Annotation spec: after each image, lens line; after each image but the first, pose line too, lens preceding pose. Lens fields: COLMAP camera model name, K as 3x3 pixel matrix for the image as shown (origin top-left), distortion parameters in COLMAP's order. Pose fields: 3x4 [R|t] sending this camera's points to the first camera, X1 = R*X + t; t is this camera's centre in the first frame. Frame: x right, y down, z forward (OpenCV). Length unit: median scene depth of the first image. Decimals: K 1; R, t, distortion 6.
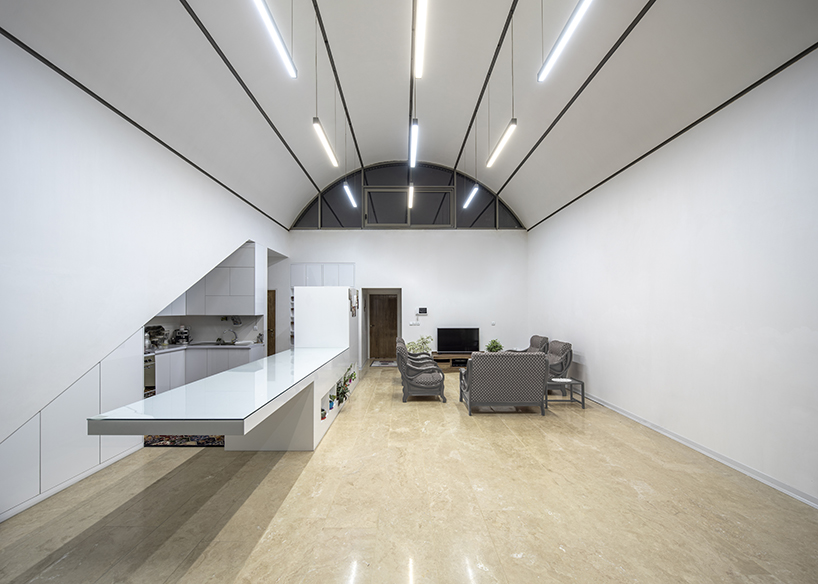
lens RADIAL K [[326.6, 0, 406.8], [0, 326.6, 314.7], [0, 0, 1]] dist [-0.001271, -0.000232]
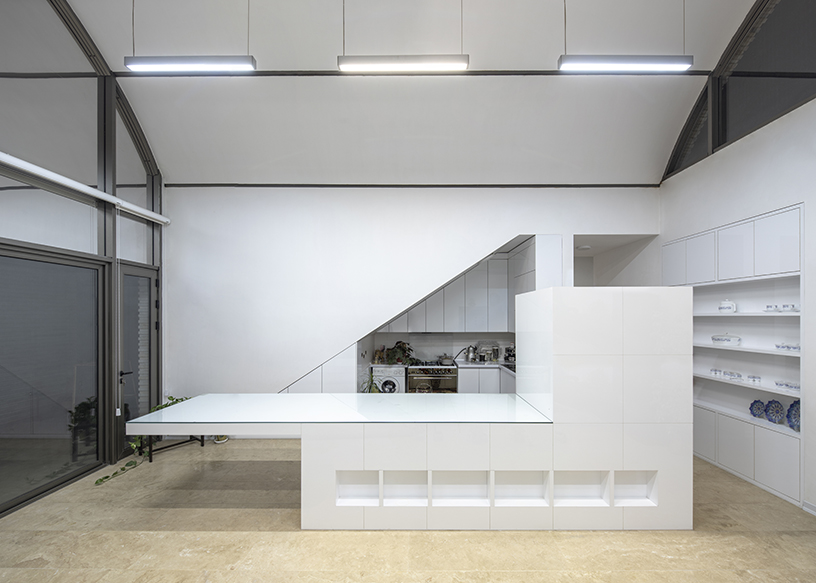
lens RADIAL K [[325.8, 0, 405.8], [0, 325.8, 314.2], [0, 0, 1]] dist [-0.001271, -0.000232]
pose [[-0.045293, -0.004223, -0.998965, 0.561882], [-0.009715, 0.999946, -0.003786, -0.090008], [0.998926, 0.009533, -0.045332, 1.604323]]
